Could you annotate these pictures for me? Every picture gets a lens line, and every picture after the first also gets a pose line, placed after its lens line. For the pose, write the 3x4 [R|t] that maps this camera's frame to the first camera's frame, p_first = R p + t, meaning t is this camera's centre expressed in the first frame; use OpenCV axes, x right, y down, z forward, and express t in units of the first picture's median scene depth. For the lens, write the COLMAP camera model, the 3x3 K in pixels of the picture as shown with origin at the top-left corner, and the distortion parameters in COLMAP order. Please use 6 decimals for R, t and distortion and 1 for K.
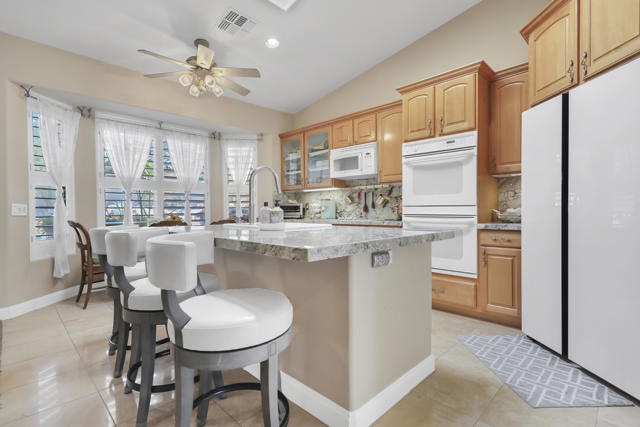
lens RADIAL K [[290.5, 0, 320.0], [0, 290.5, 213.5], [0, 0, 1]] dist [-0.025036, -0.000040]
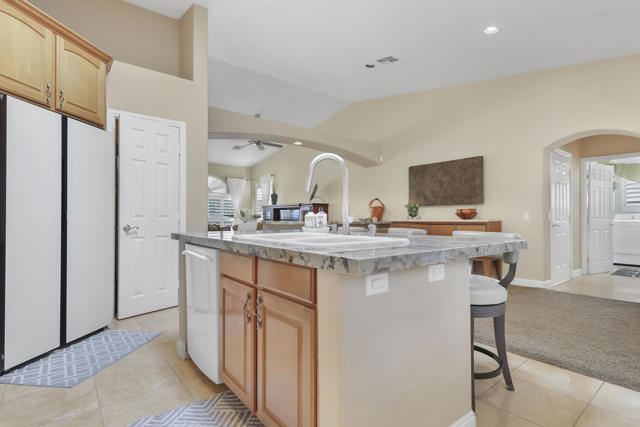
lens RADIAL K [[317.4, 0, 320.0], [0, 317.4, 213.5], [0, 0, 1]] dist [0.000382, 0.000297]
pose [[-0.990227, 0.009172, 0.139165, -0.188577], [0.008449, 0.999948, -0.005785, -0.004838], [-0.139210, -0.004552, -0.990252, 1.151538]]
